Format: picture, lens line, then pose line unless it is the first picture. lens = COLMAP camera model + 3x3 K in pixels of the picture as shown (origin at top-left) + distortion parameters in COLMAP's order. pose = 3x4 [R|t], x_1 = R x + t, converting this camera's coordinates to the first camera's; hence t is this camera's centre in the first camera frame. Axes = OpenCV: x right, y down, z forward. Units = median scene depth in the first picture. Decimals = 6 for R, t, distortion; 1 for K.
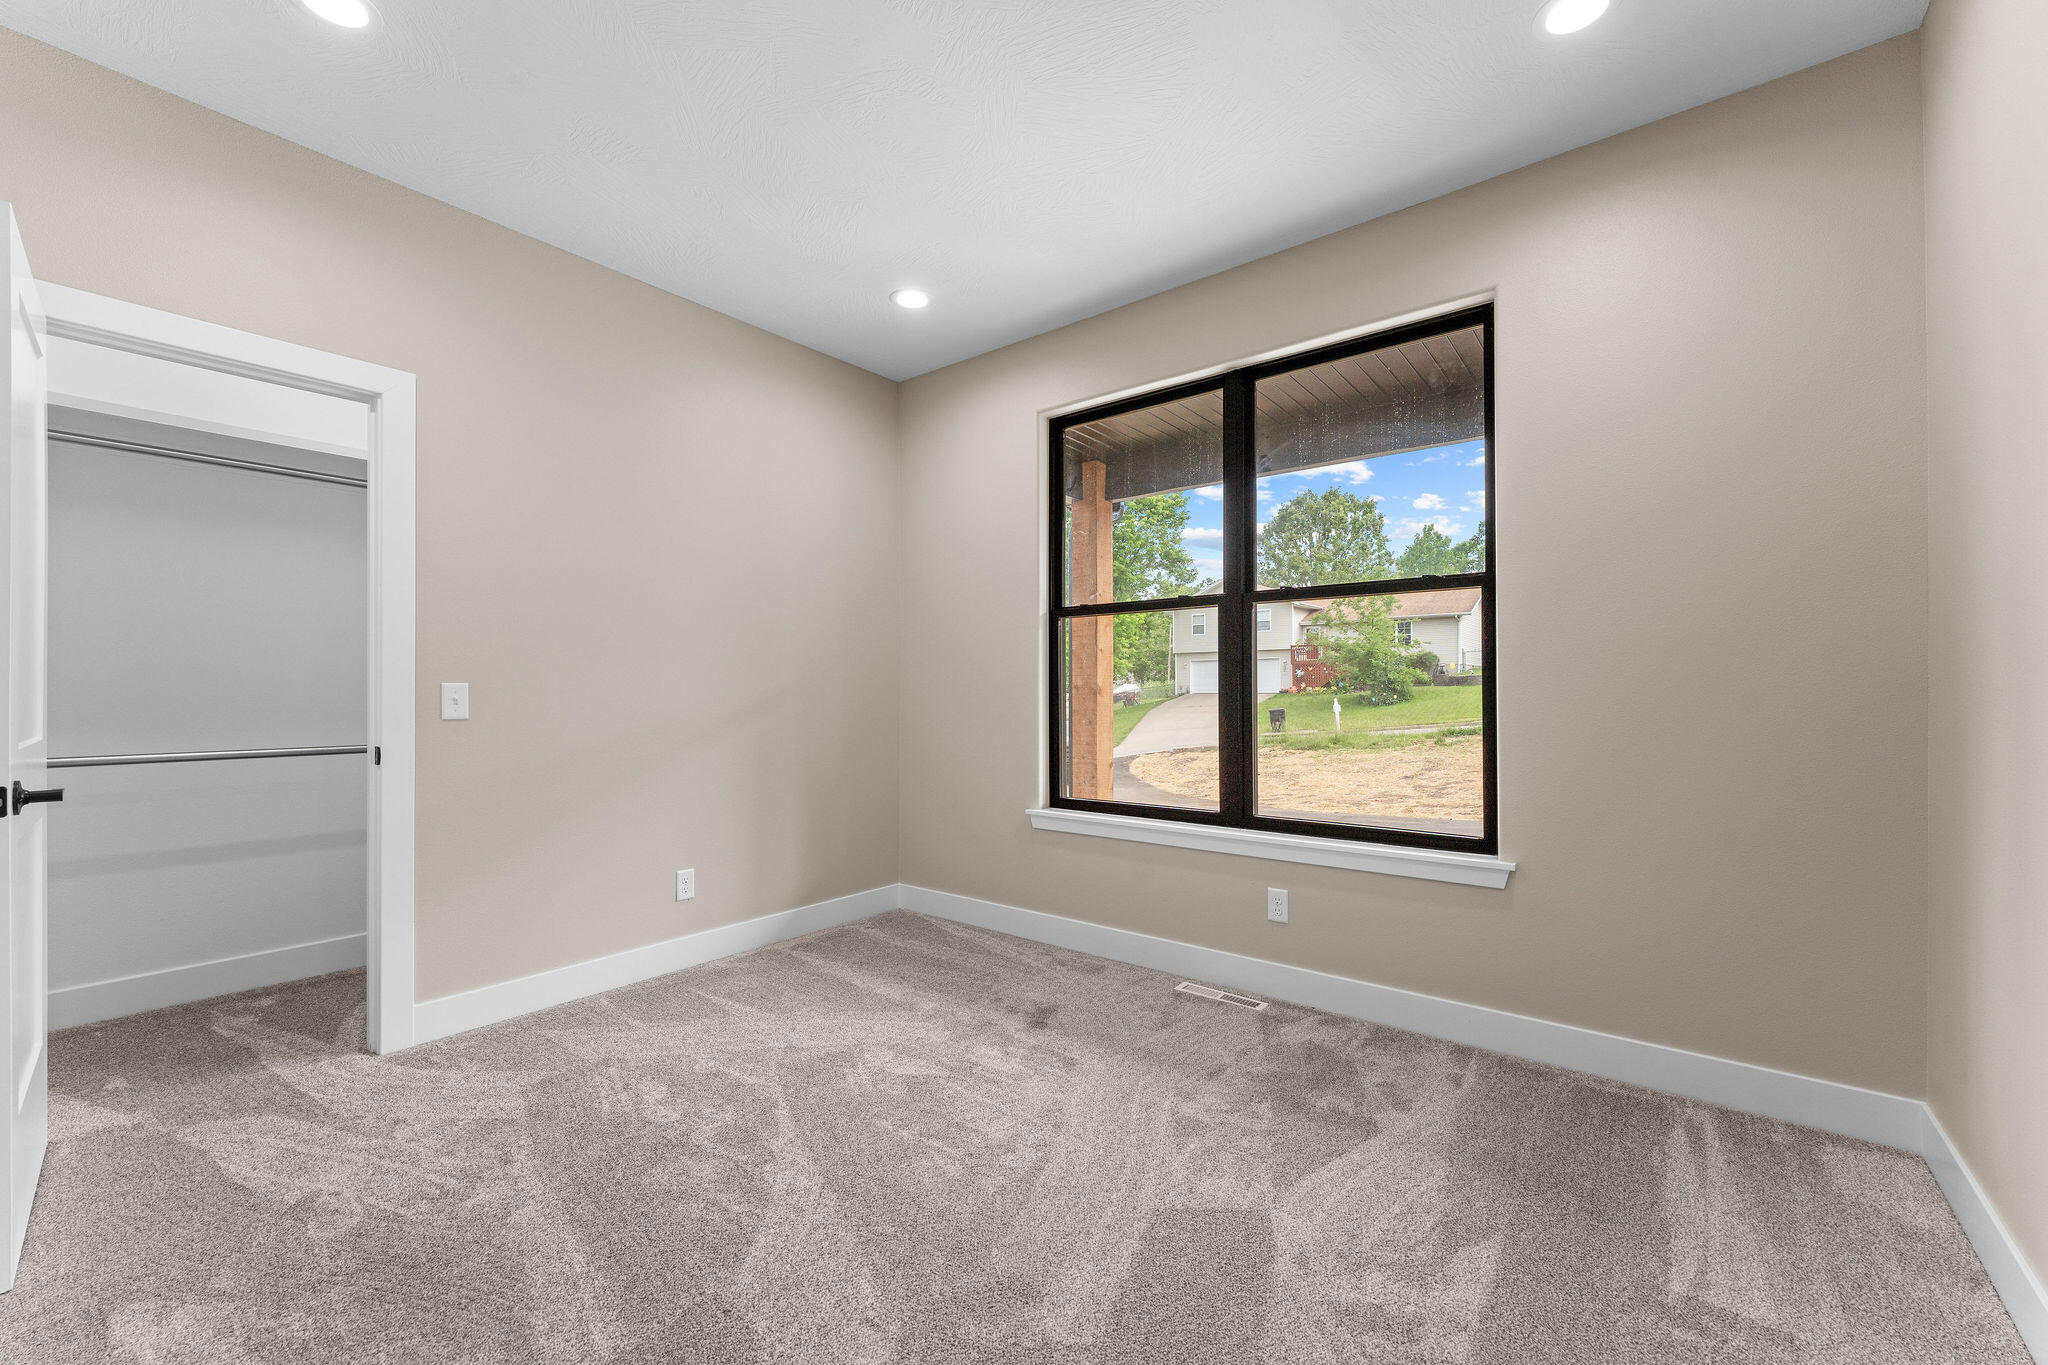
lens RADIAL K [[819.7, 0, 1038.2], [0, 819.7, 686.0], [0, 0, 1]] dist [0.004425, 0.000092]
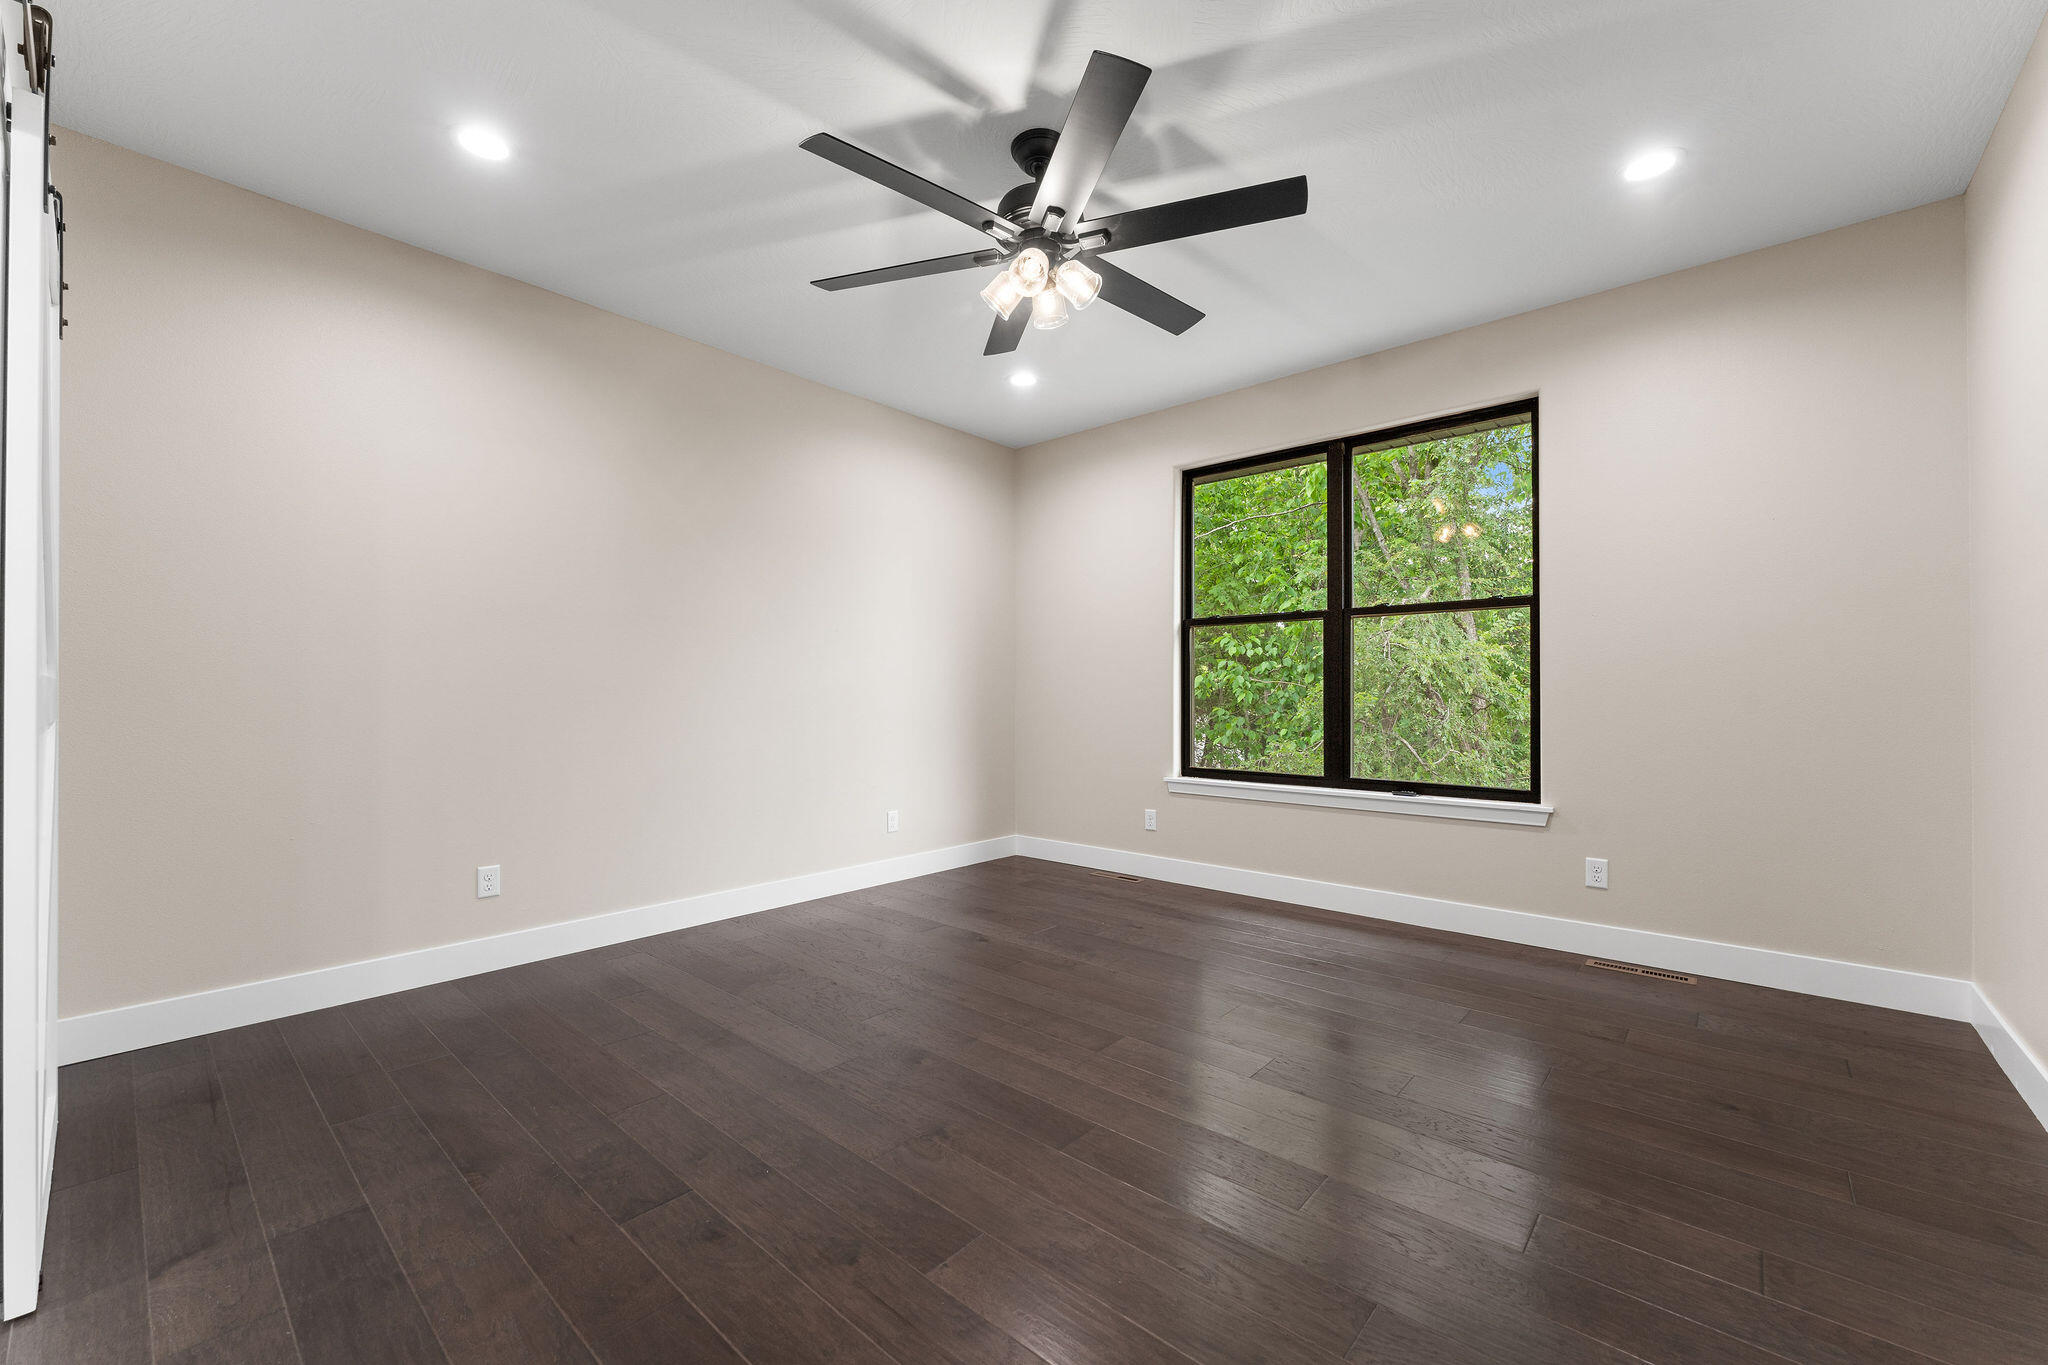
lens RADIAL K [[819.7, 0, 1036.0], [0, 819.7, 689.8], [0, 0, 1]] dist [0.004425, 0.000092]
pose [[0.999122, 0.003445, -0.041756, -0.181264], [-0.003422, 0.999994, 0.000621, 0.016249], [0.041758, -0.000478, 0.999128, -0.325550]]
